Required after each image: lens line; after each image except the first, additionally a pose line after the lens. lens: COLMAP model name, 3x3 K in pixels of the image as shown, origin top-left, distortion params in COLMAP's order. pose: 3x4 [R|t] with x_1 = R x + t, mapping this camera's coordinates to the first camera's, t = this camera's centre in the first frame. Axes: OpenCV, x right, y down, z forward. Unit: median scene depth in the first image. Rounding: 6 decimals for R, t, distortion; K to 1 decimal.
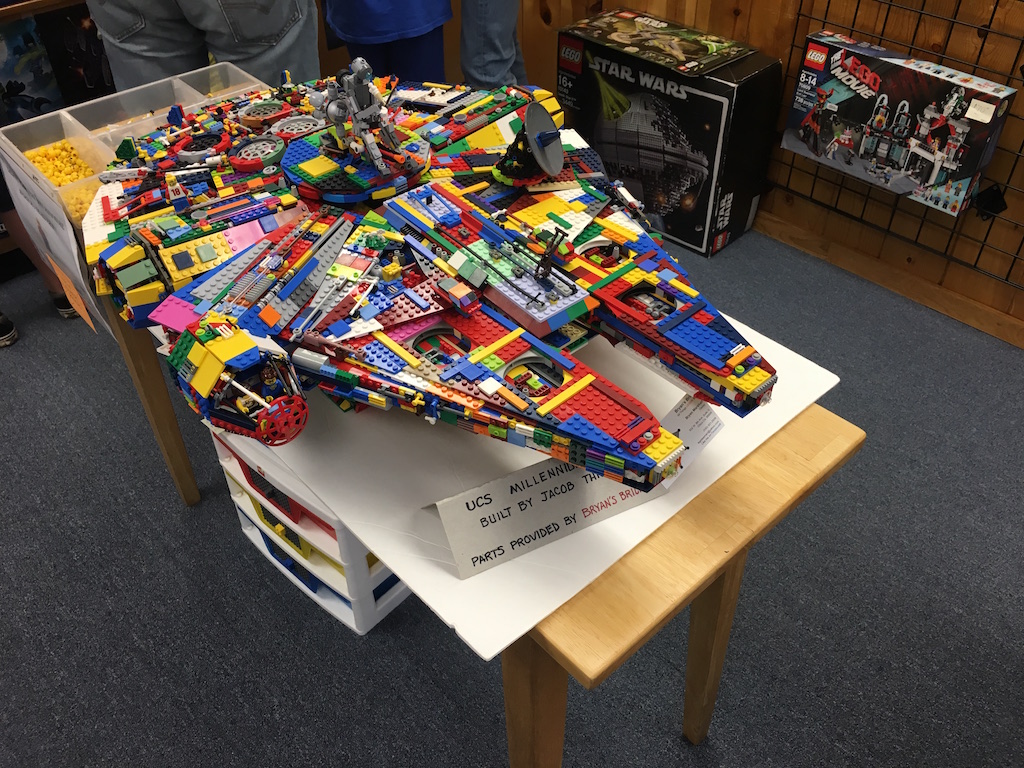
lens RADIAL K [[882.3, 0, 512.0], [0, 882.3, 384.0], [0, 0, 1]] dist [0.093243, -0.134464]
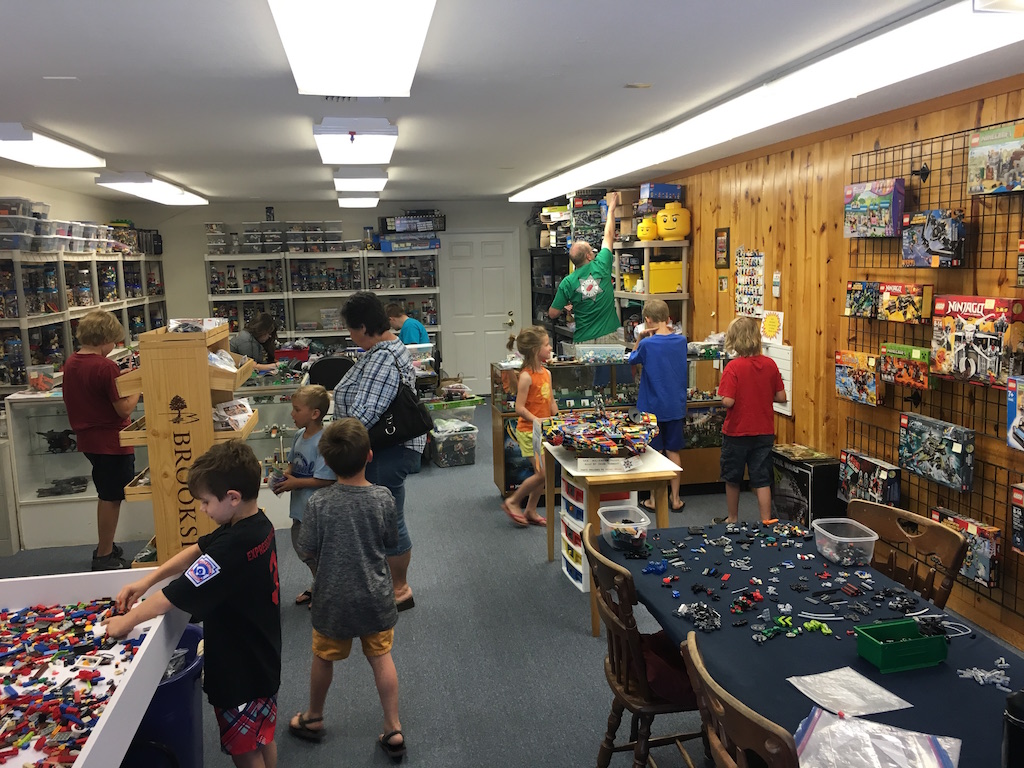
lens RADIAL K [[882.3, 0, 512.0], [0, 882.3, 384.0], [0, 0, 1]] dist [0.093243, -0.134464]
pose [[0.836798, 0.068325, -0.543231, 0.883404], [-0.347660, 0.832796, -0.430793, 0.795603], [0.422967, 0.549347, 0.720636, -1.173689]]
